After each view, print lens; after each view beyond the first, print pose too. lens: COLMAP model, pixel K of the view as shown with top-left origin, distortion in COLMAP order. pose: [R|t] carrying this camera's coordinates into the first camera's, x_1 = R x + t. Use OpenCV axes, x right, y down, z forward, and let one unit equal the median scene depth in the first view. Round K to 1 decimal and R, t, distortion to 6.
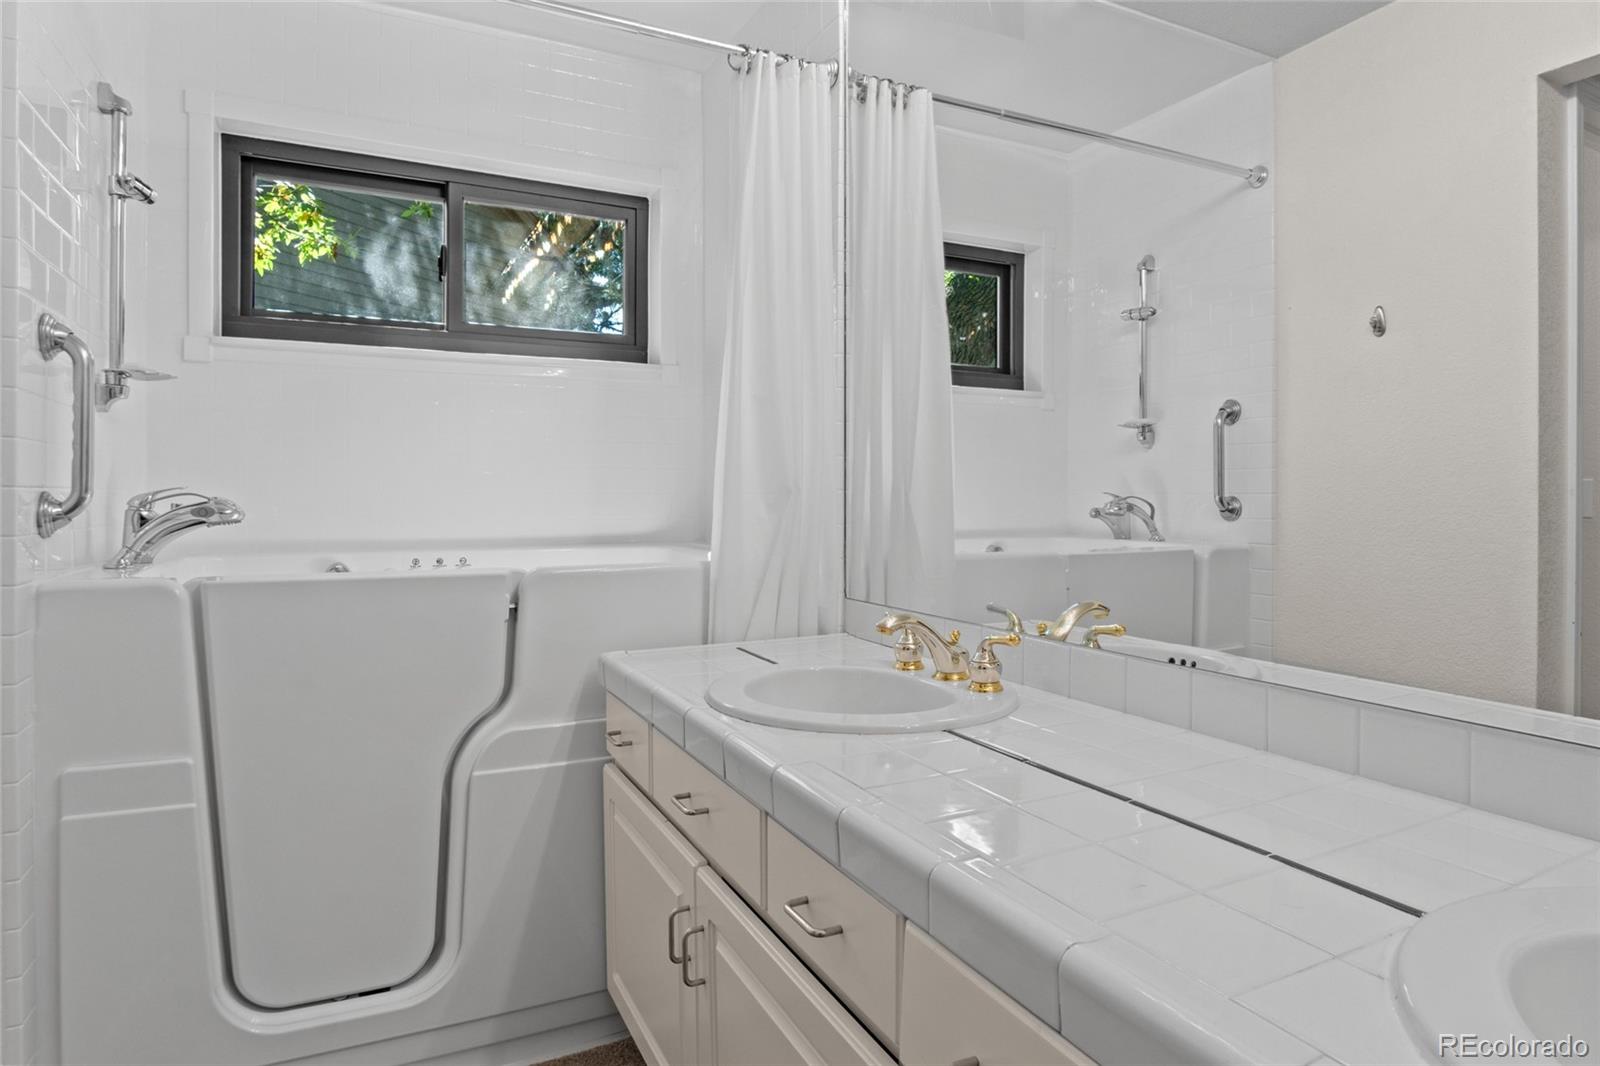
lens RADIAL K [[883.3, 0, 799.8], [0, 883.3, 513.2], [0, 0, 1]] dist [-0.048292, 0.021965]
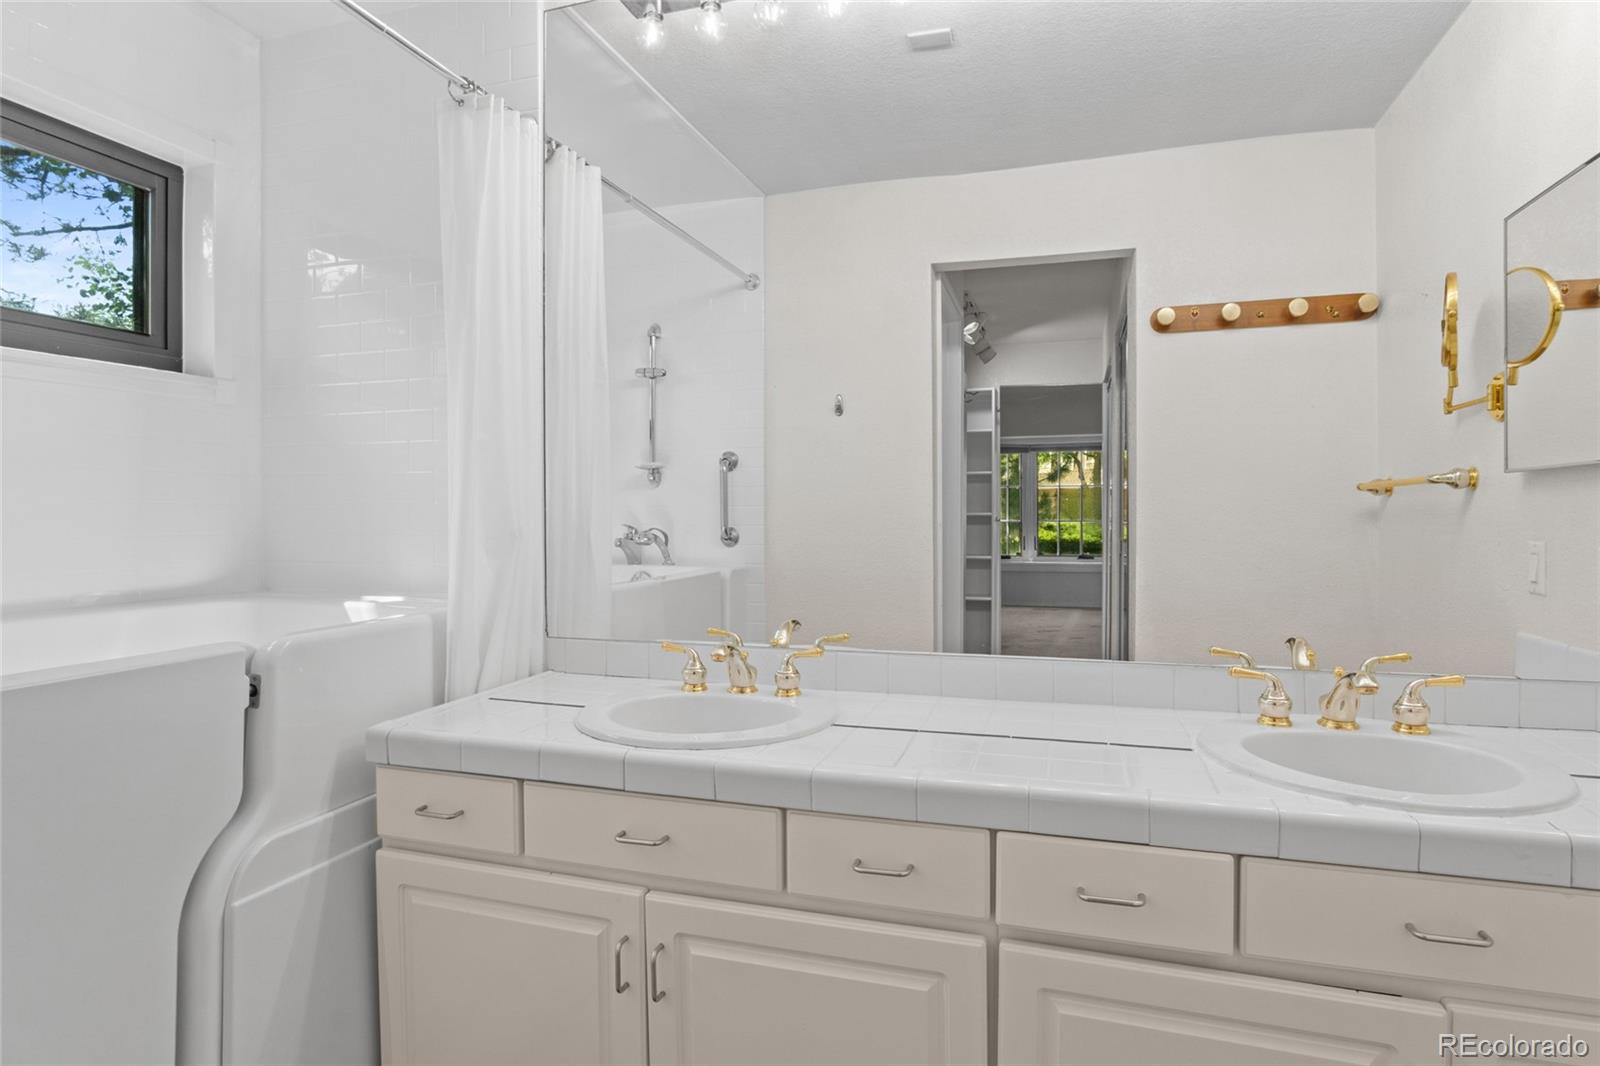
lens RADIAL K [[868.2, 0, 794.5], [0, 868.2, 523.8], [0, 0, 1]] dist [-0.026435, 0.003020]
pose [[0.699950, -0.009591, 0.714127, -0.359333], [0.012783, 0.999918, 0.000900, -0.026560], [-0.714077, 0.008499, 0.700015, 0.052638]]
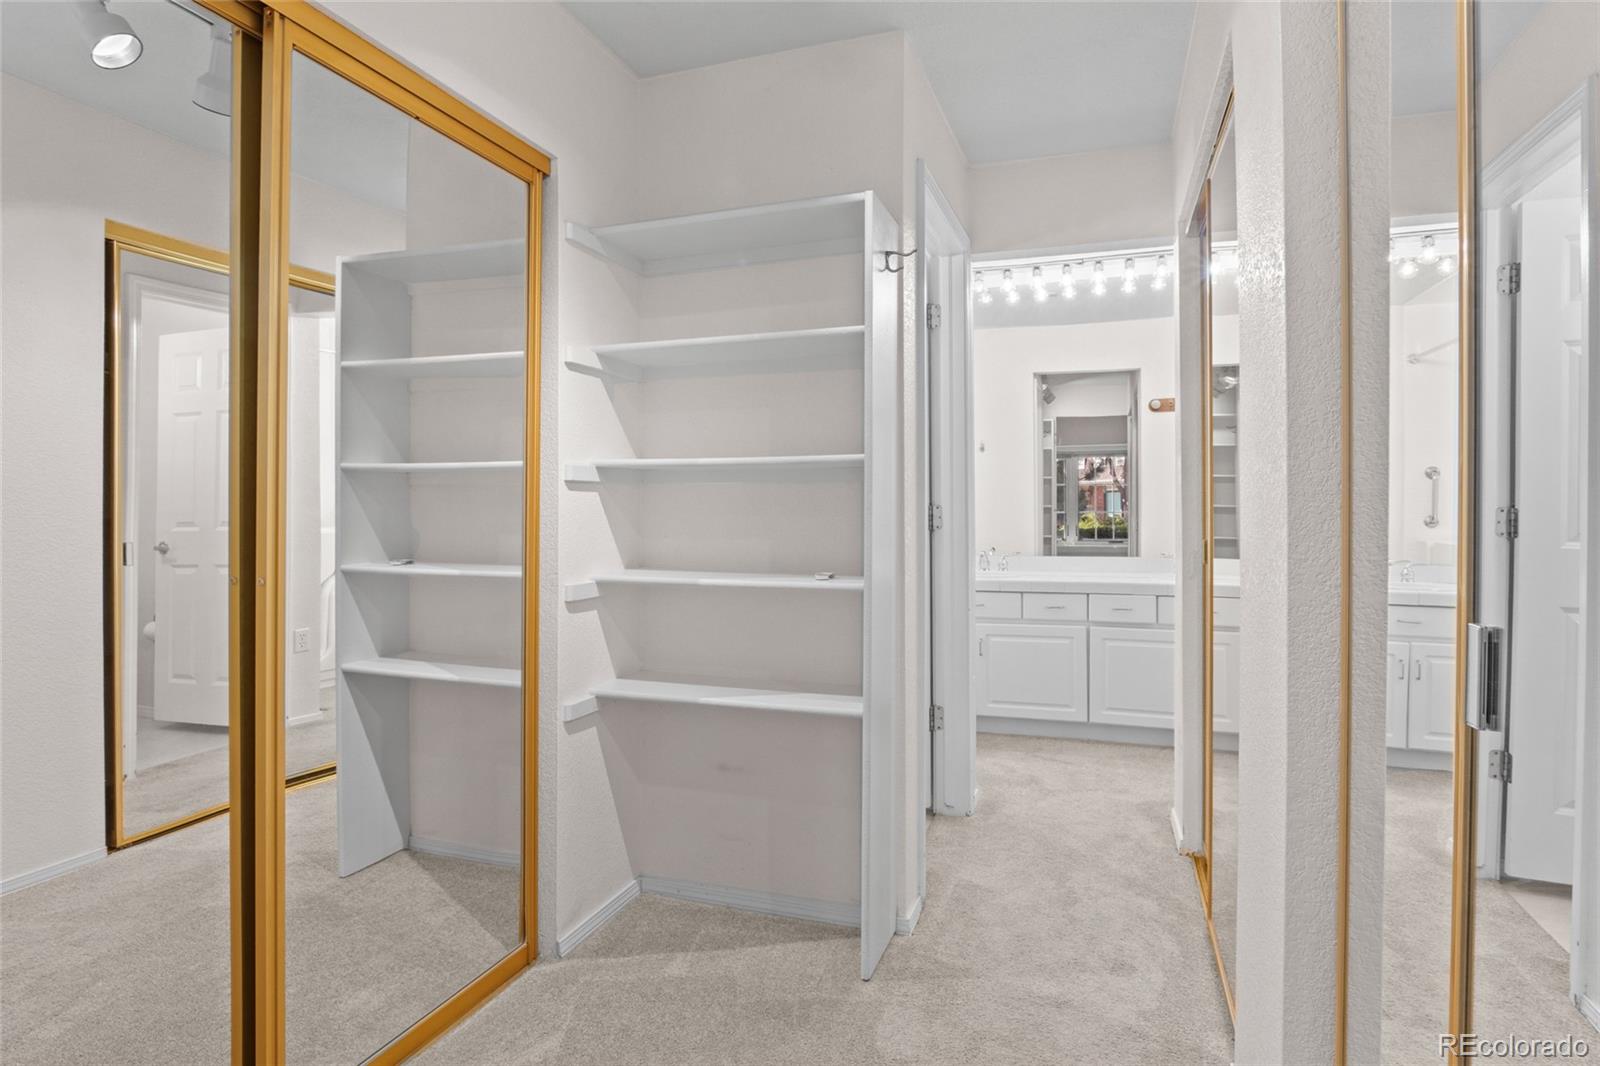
lens RADIAL K [[868.2, 0, 794.5], [0, 868.2, 523.8], [0, 0, 1]] dist [-0.026435, 0.003020]
pose [[0.722819, -0.016741, 0.690834, -1.442892], [0.016277, 0.999842, 0.007200, -0.012284], [-0.690845, 0.006040, 0.722977, -0.476867]]
